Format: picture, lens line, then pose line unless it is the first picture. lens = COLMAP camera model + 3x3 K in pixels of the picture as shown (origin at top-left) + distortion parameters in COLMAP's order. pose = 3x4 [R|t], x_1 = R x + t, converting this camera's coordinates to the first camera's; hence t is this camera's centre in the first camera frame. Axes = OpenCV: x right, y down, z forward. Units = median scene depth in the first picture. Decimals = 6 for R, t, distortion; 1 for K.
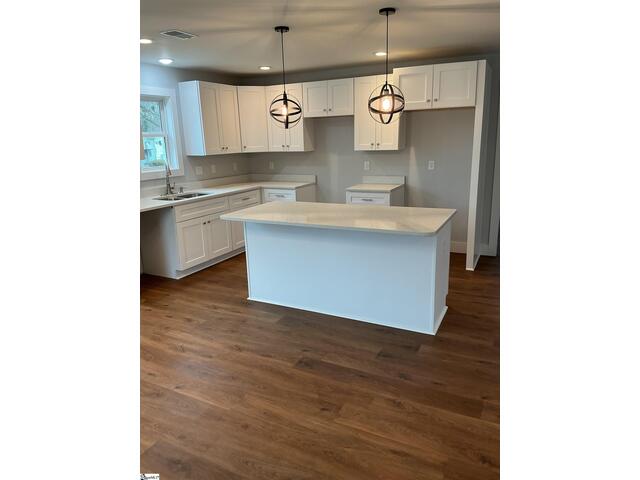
lens RADIAL K [[397.9, 0, 318.9], [0, 397.9, 240.7], [0, 0, 1]] dist [0.129942, -0.269071]
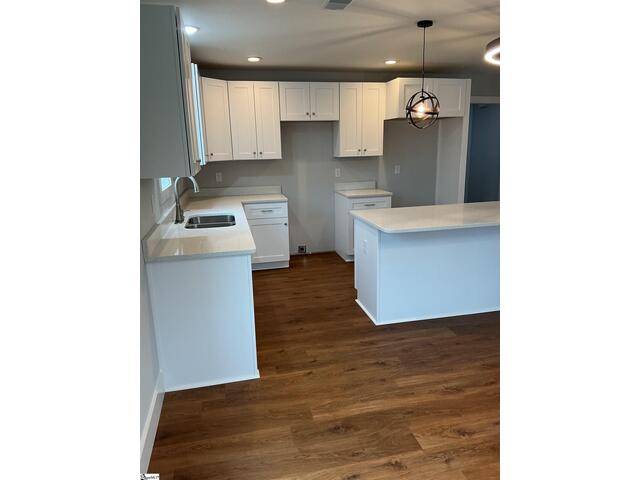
lens RADIAL K [[397.9, 0, 318.9], [0, 397.9, 240.7], [0, 0, 1]] dist [0.129942, -0.269071]
pose [[0.762829, -0.142536, 0.630695, -0.902768], [0.162984, 0.986292, 0.025769, -0.086593], [-0.625722, 0.083136, 0.775603, 0.446723]]
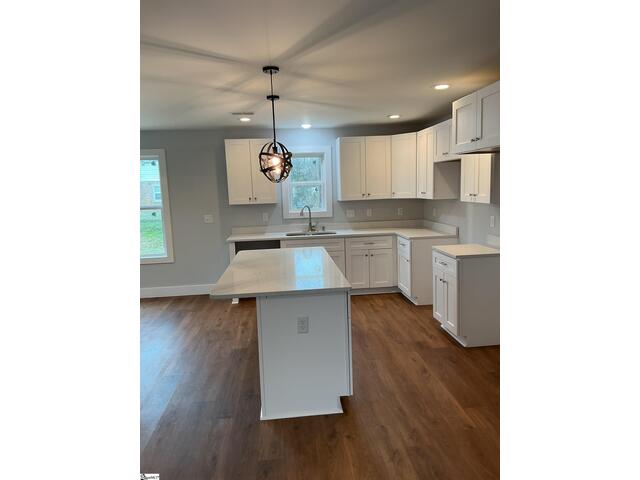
lens RADIAL K [[397.9, 0, 318.9], [0, 397.9, 240.7], [0, 0, 1]] dist [0.129942, -0.269071]
pose [[0.540880, 0.125260, -0.831720, 0.929959], [-0.192817, 0.980980, 0.022347, -0.169796], [0.818700, 0.148283, 0.554745, 0.509140]]
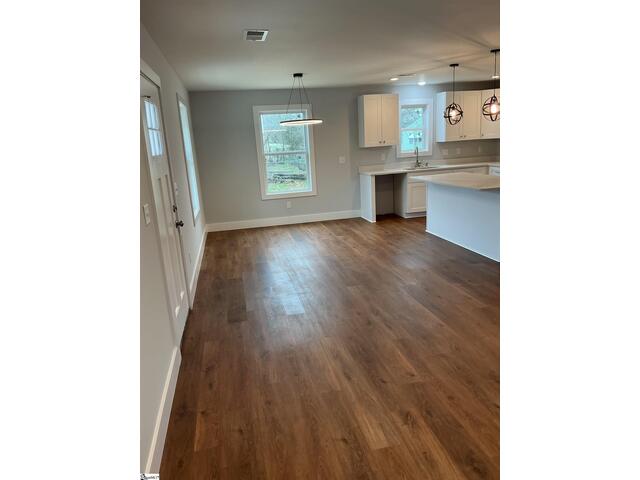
lens RADIAL K [[397.9, 0, 318.9], [0, 397.9, 240.7], [0, 0, 1]] dist [0.129942, -0.269071]
pose [[0.642288, 0.180609, -0.744880, 0.873497], [-0.154341, 0.982410, 0.105119, 0.091101], [0.750763, 0.047449, 0.658865, -0.455051]]
